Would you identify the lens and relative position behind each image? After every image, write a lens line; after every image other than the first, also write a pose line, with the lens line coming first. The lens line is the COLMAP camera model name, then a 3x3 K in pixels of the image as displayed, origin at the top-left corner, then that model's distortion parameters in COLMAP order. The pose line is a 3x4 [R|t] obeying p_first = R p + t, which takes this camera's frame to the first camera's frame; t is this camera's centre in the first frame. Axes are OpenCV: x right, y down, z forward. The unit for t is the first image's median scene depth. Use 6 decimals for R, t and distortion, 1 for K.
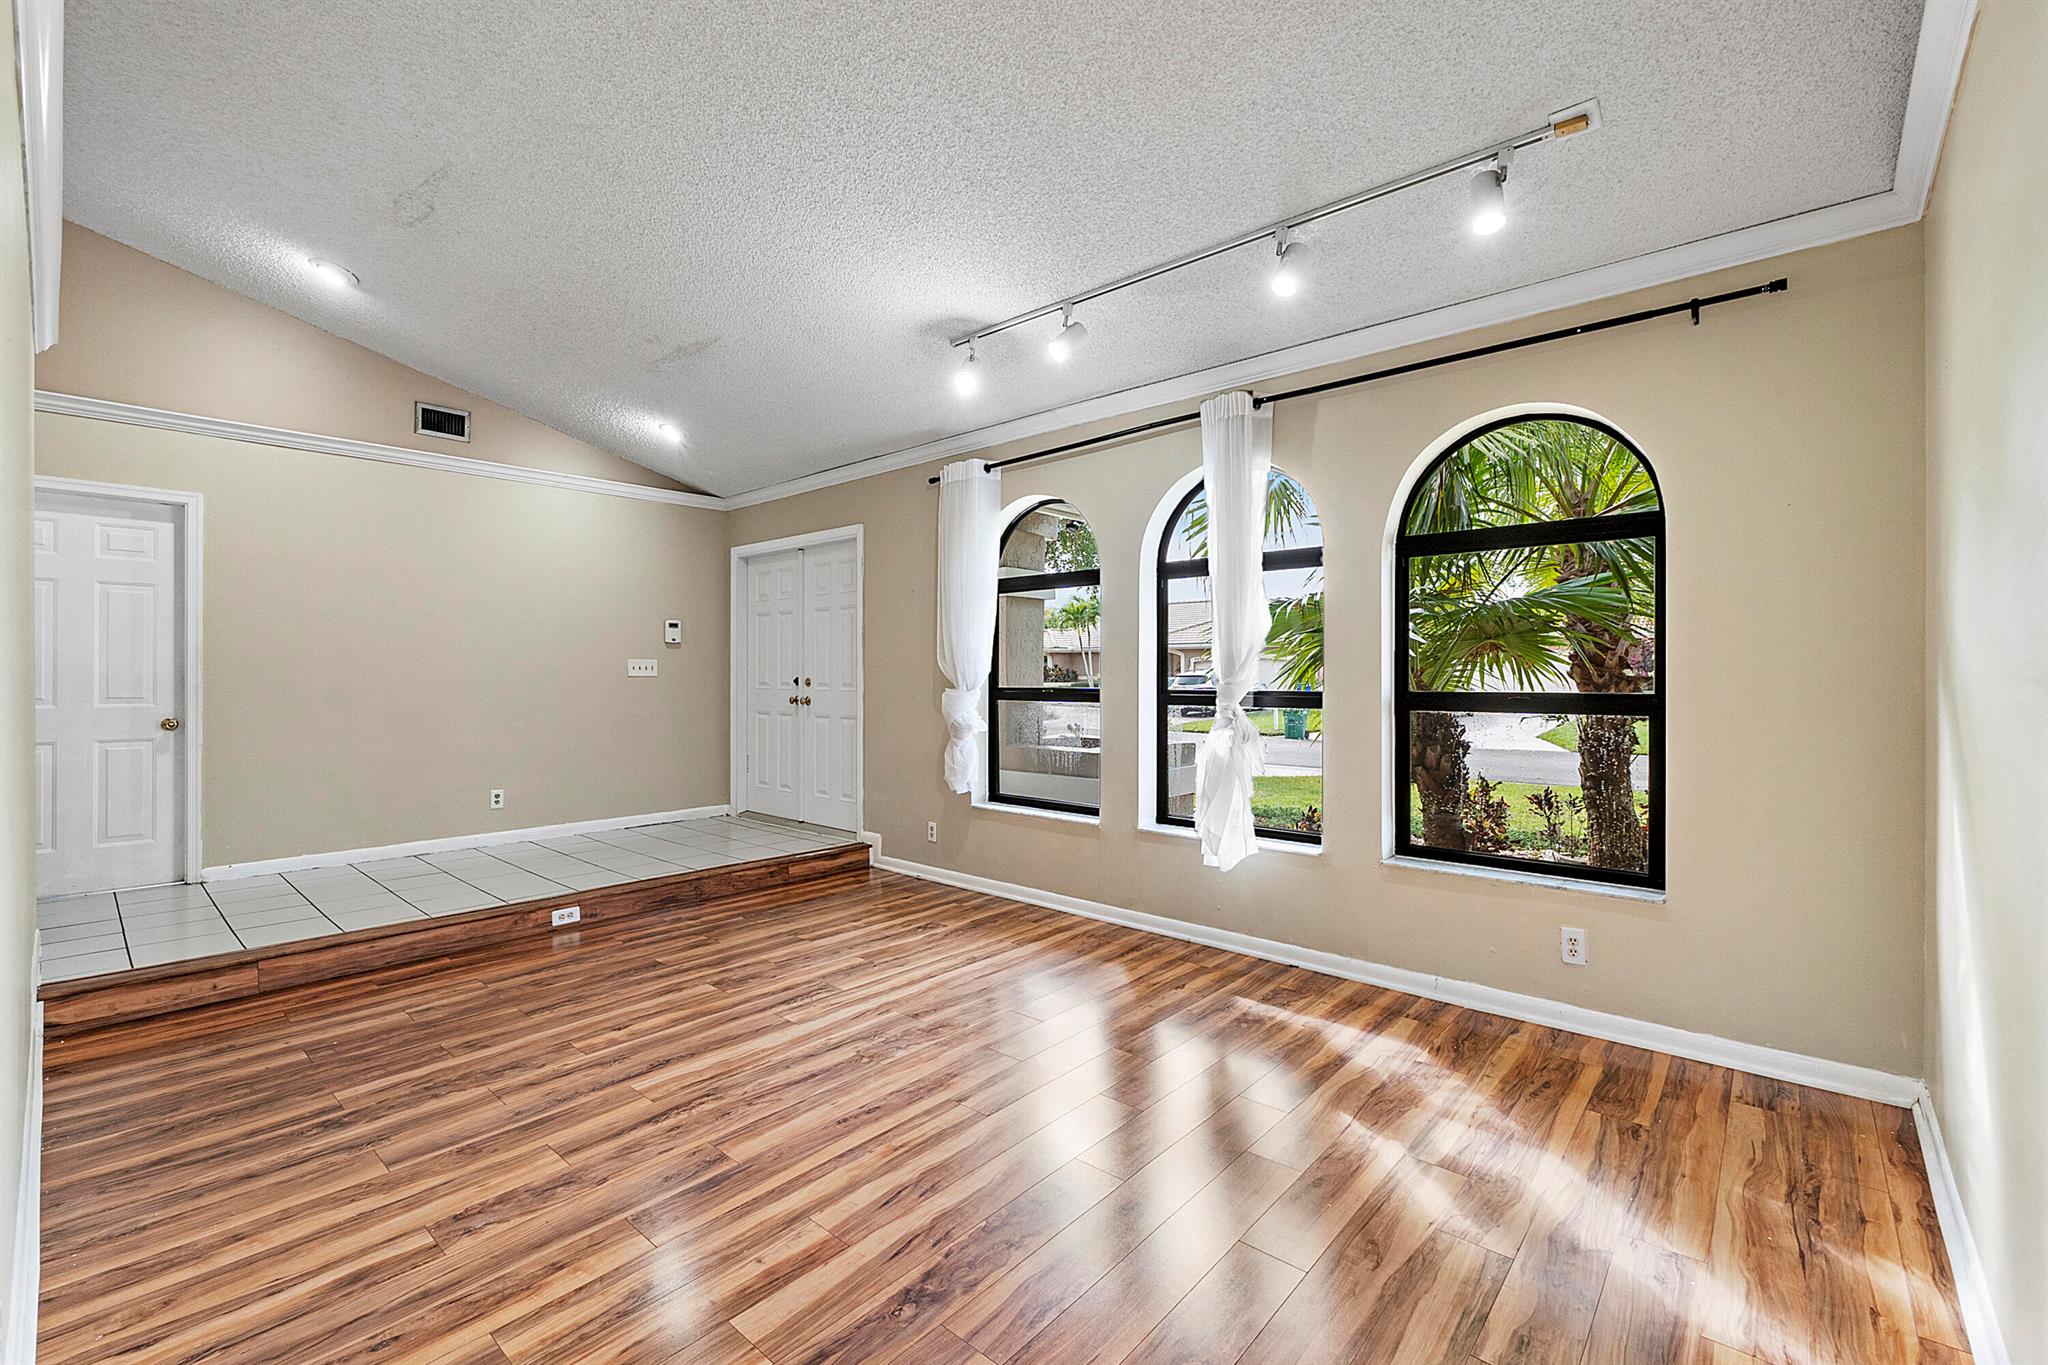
lens RADIAL K [[869.2, 0, 1023.8], [0, 869.2, 673.7], [0, 0, 1]] dist [-0.008492, -0.000041]
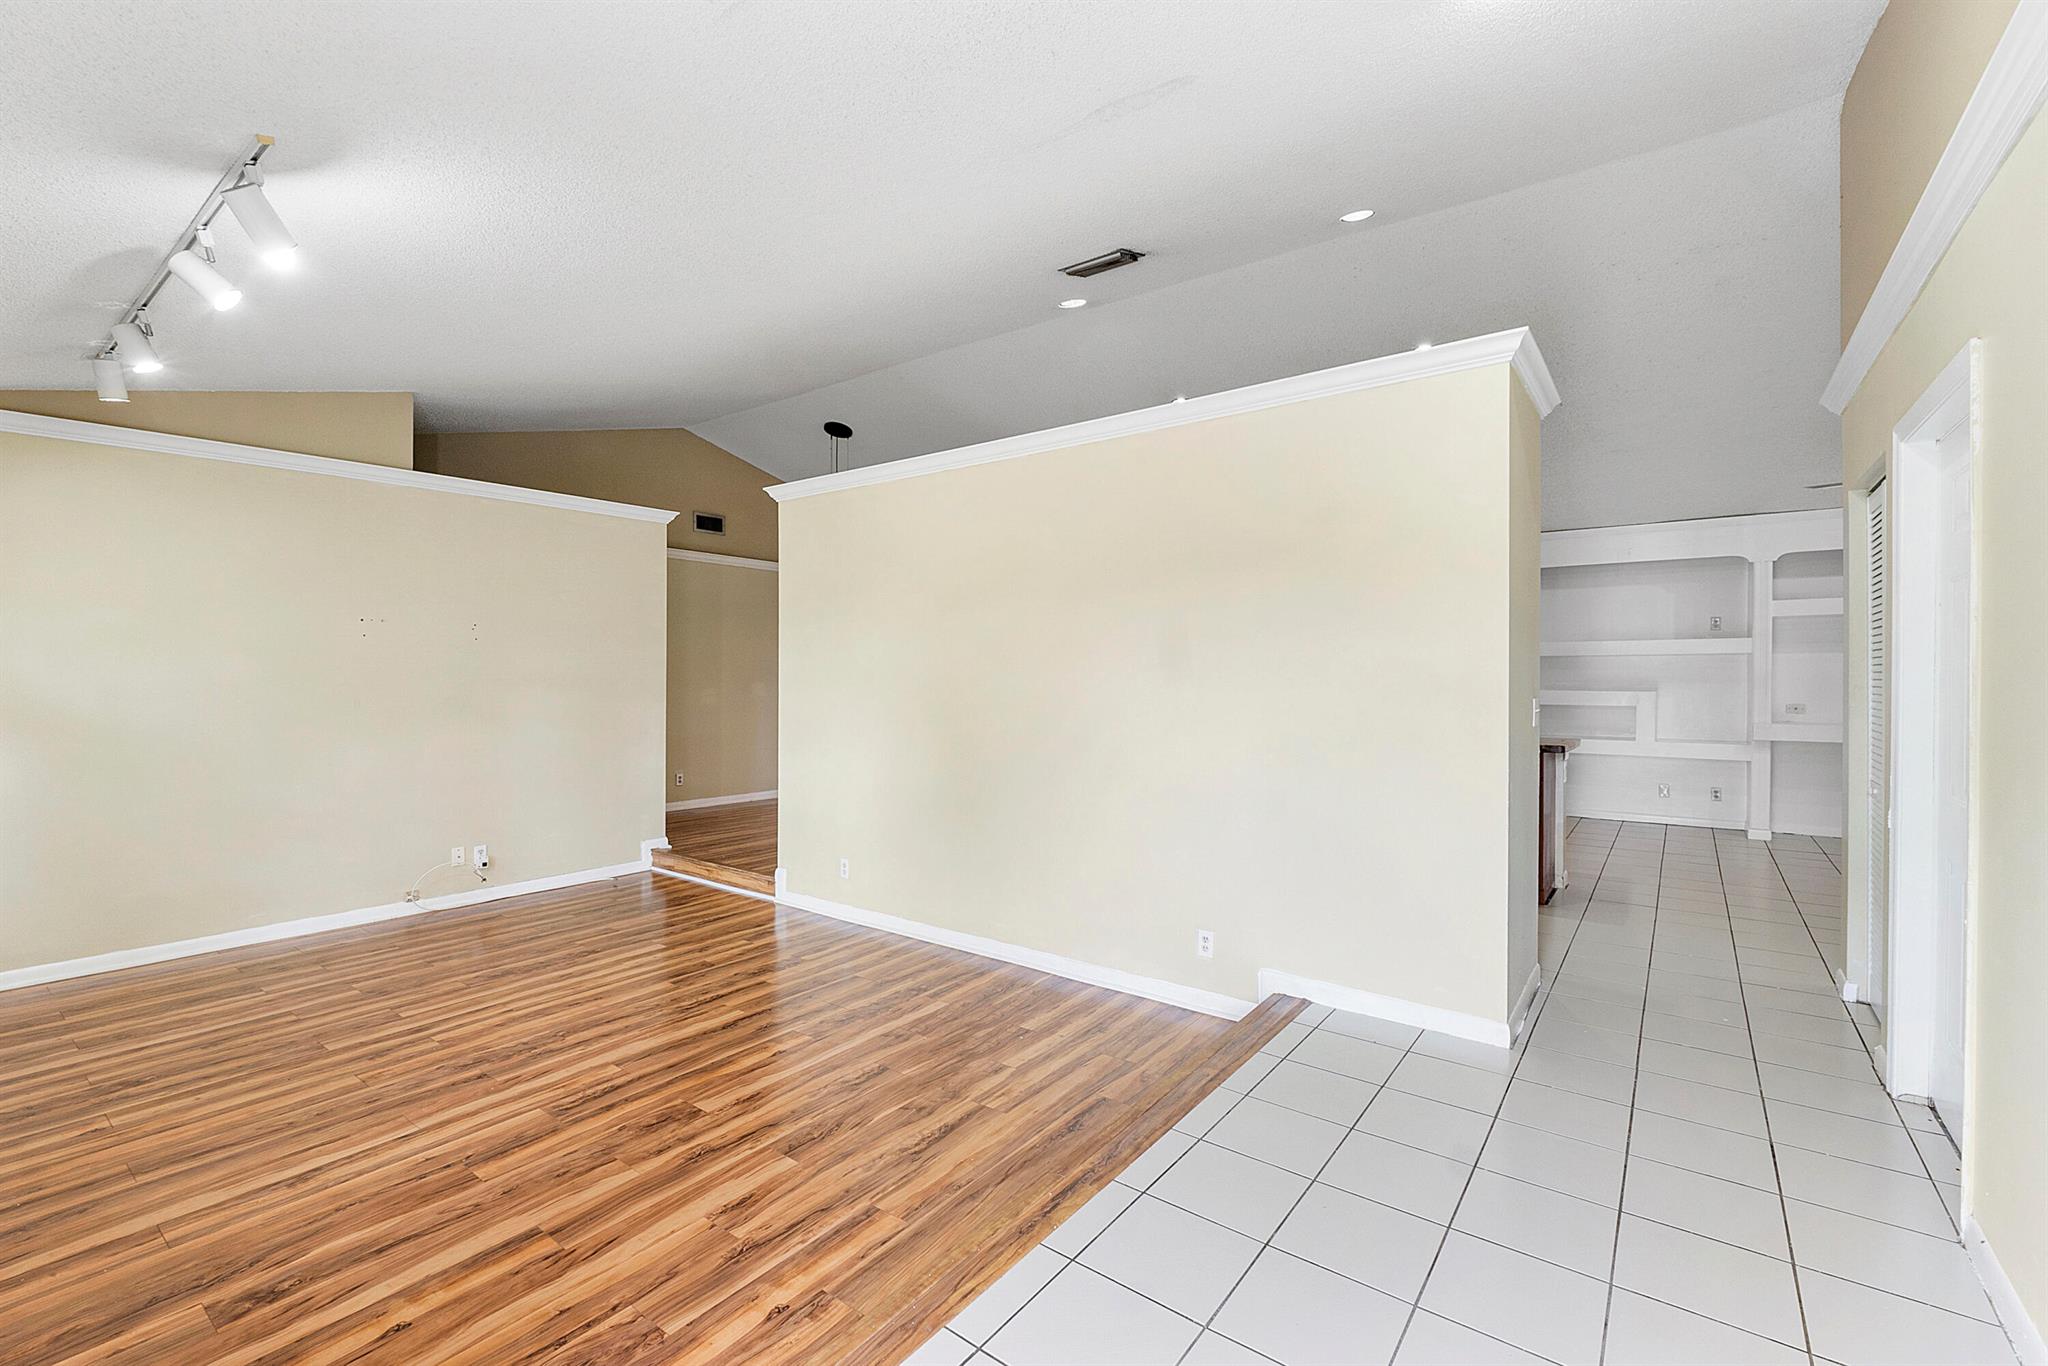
lens RADIAL K [[871.1, 0, 1027.1], [0, 871.1, 681.2], [0, 0, 1]] dist [-0.007400, -0.000202]
pose [[-0.996342, -0.002879, -0.085409, -0.691593], [-0.003276, 0.999984, 0.004509, -0.062438], [0.085395, 0.004773, -0.996336, 2.143088]]
